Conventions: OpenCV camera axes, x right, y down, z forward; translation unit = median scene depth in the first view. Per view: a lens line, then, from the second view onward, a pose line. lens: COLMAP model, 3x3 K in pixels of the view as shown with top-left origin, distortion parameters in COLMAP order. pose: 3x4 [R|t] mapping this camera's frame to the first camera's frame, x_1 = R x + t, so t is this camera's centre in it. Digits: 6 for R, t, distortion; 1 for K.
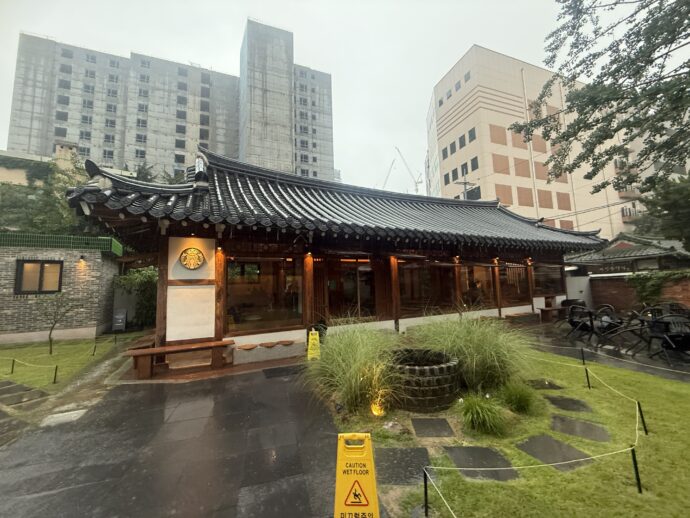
lens RADIAL K [[283.0, 0, 345.0], [0, 283.0, 259.0], [0, 0, 1]] dist [0.003124, 0.000677]
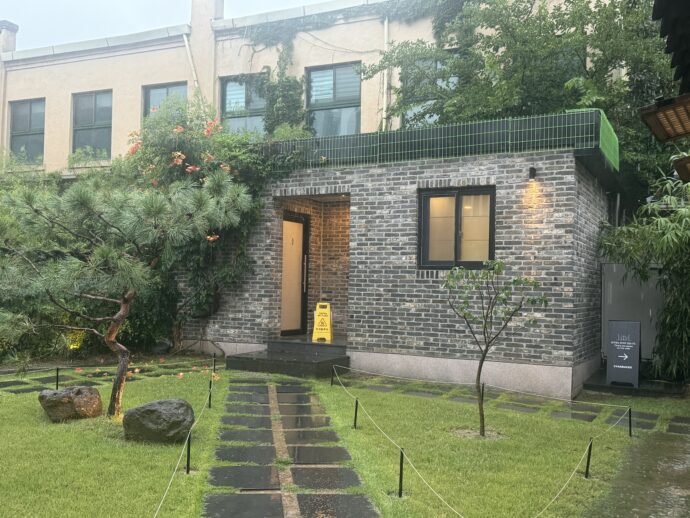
lens RADIAL K [[686.0, 0, 345.0], [0, 686.0, 259.0], [0, 0, 1]] dist [0.092648, 0.001882]
pose [[0.546735, 0.008305, -0.837264, -0.296692], [0.048304, 0.997973, 0.041442, 0.053885], [0.835911, -0.063102, 0.545225, 0.290824]]
